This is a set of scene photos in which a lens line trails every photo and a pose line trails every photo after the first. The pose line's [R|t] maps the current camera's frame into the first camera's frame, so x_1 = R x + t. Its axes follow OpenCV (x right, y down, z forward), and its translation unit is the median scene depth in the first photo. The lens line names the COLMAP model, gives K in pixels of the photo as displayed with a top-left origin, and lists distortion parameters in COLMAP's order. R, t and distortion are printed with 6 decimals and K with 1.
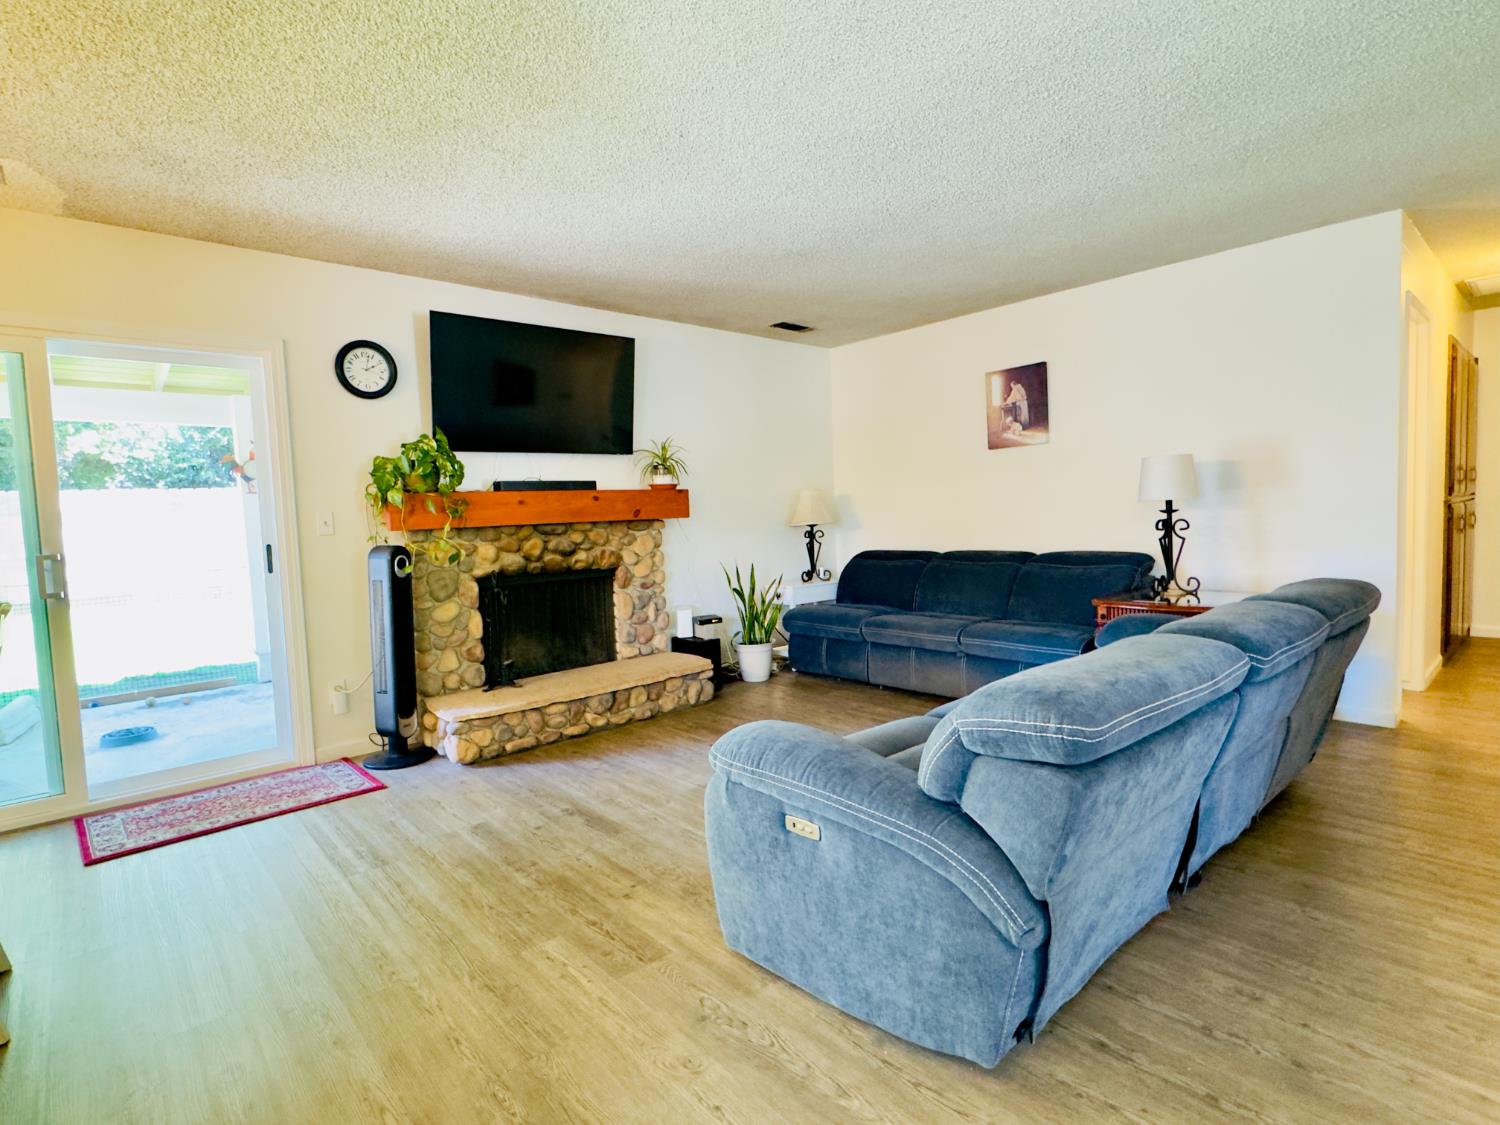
lens RADIAL K [[761.8, 0, 744.1], [0, 761.8, 560.3], [0, 0, 1]] dist [0.001584, -0.002522]
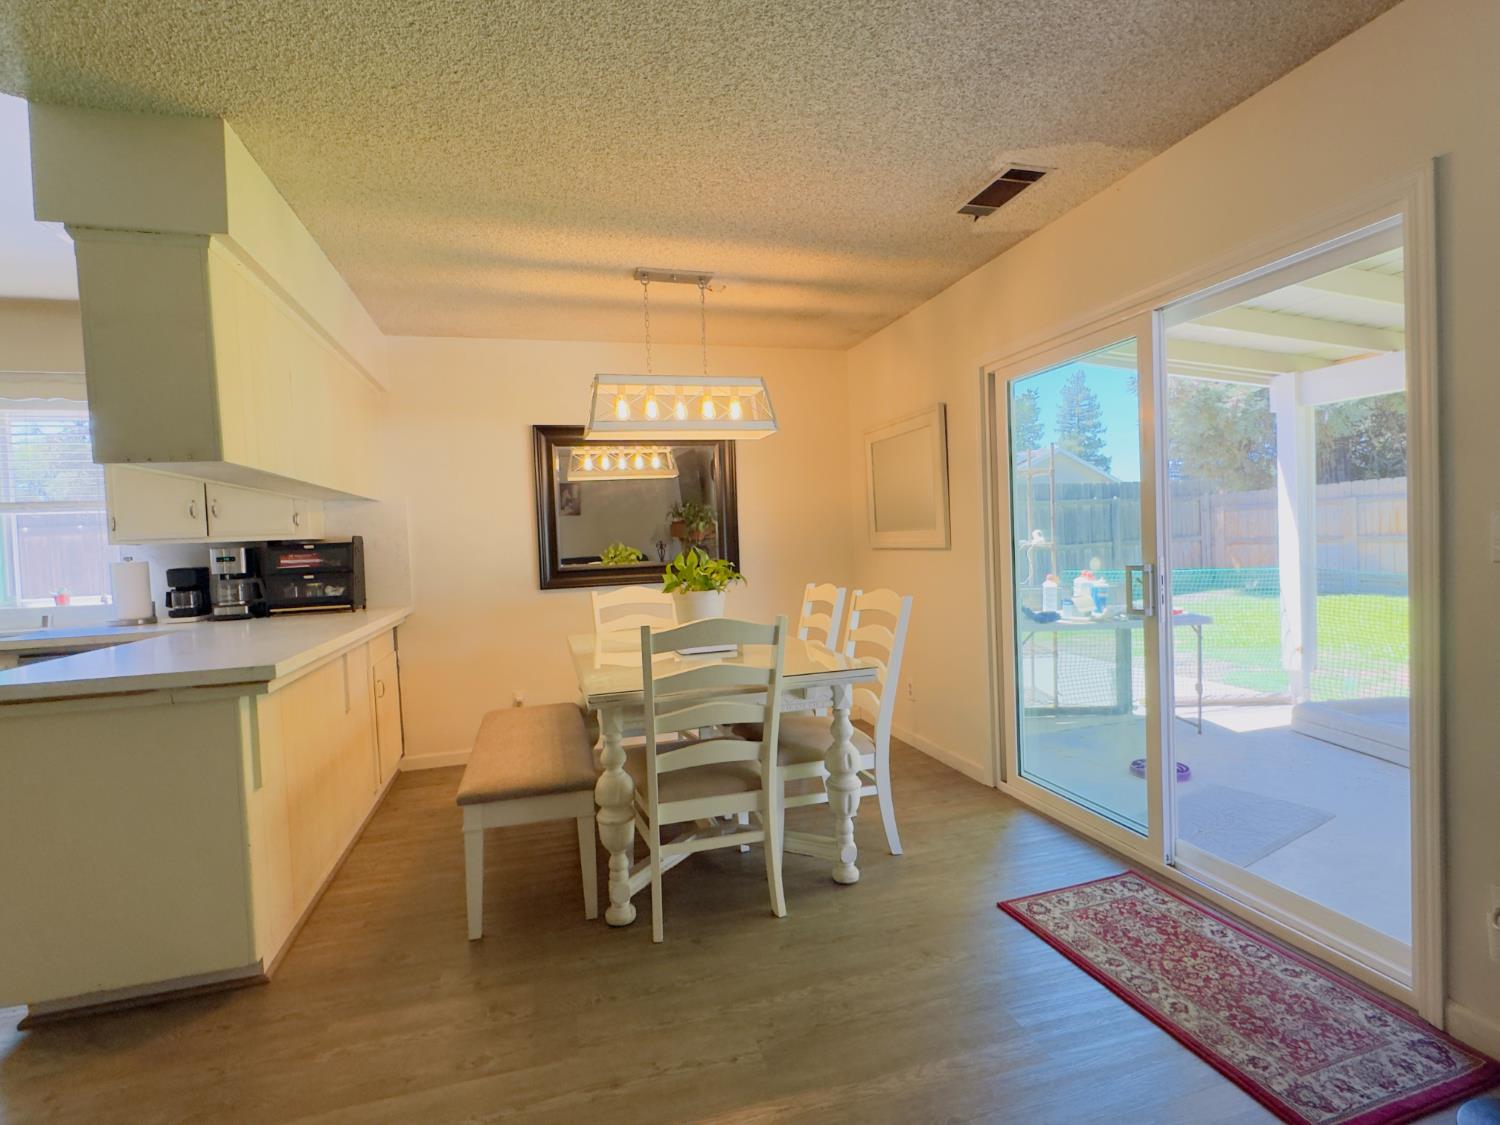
lens RADIAL K [[717.6, 0, 746.0], [0, 717.6, 559.6], [0, 0, 1]] dist [-0.003289, 0.001829]
pose [[-0.439876, 0.078971, -0.894579, 0.014386], [-0.004071, 0.995941, 0.089921, -0.058368], [0.898049, 0.043196, -0.437769, 0.647352]]
